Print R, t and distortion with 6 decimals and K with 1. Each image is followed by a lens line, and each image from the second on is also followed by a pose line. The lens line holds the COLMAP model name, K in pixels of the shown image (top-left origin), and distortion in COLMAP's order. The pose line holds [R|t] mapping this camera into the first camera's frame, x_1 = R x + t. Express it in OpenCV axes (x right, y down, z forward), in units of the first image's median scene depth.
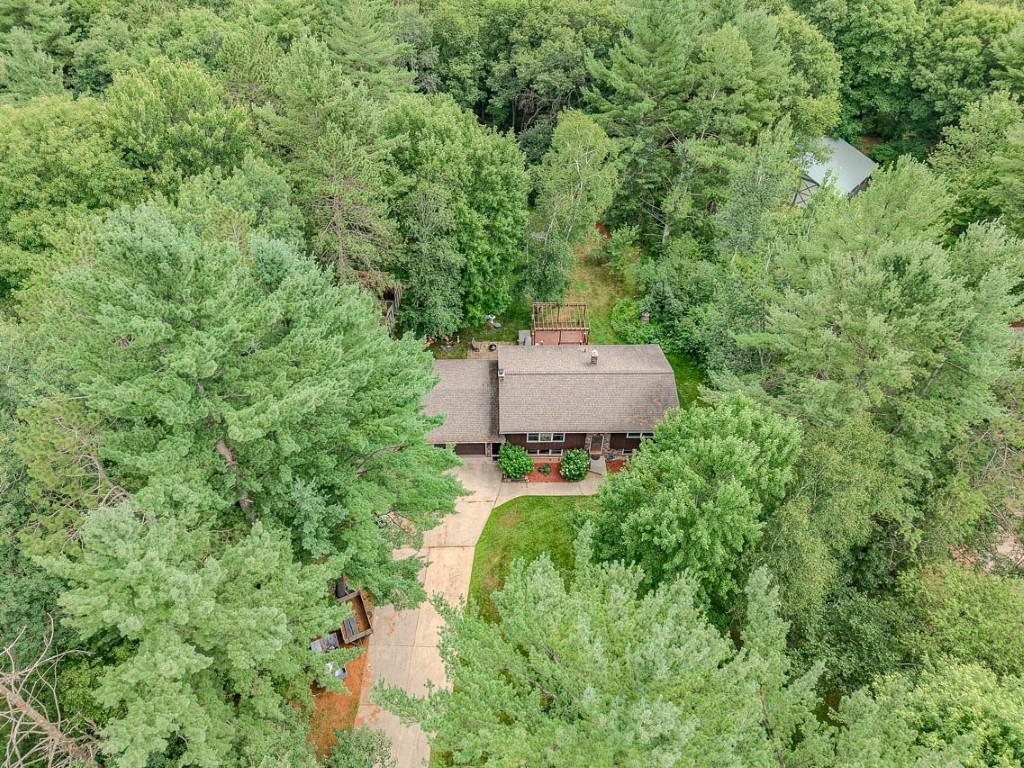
lens RADIAL K [[716.0, 0, 513.9], [0, 716.0, 383.9], [0, 0, 1]] dist [0.005610, 0.000948]
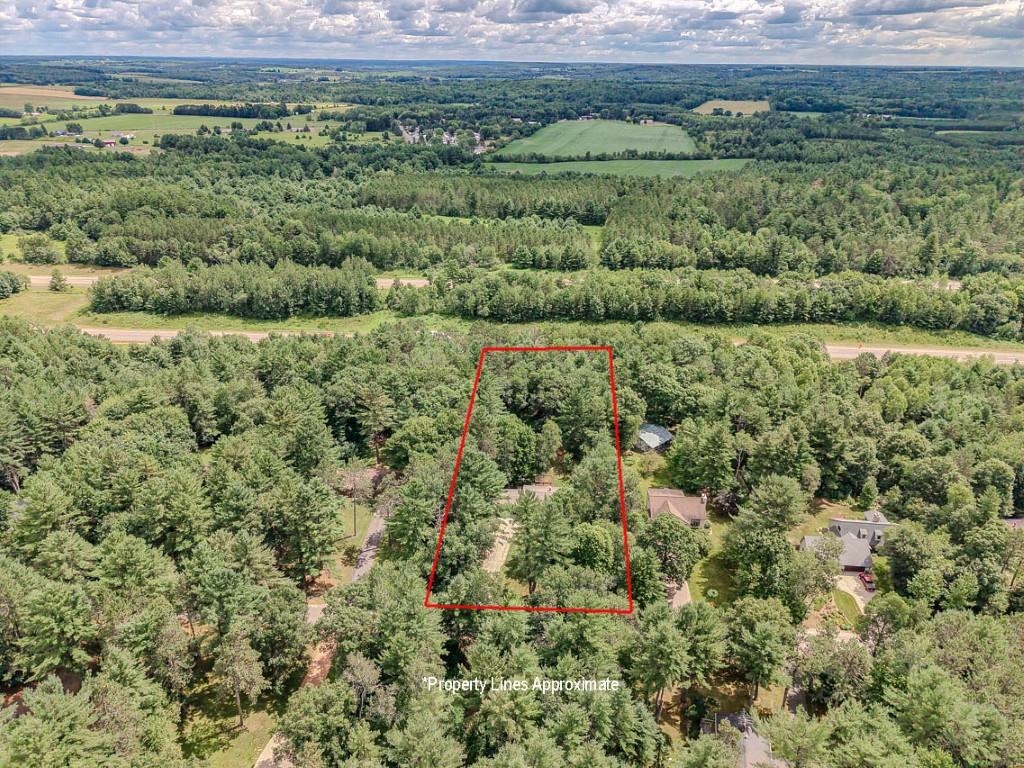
lens RADIAL K [[716.0, 0, 512.7], [0, 716.0, 383.7], [0, 0, 1]] dist [0.005610, 0.000948]
pose [[0.994979, 0.046964, -0.088382, 0.201829], [-0.071156, 0.952943, -0.294679, 0.487472], [0.070384, 0.299489, 0.951500, -2.364844]]
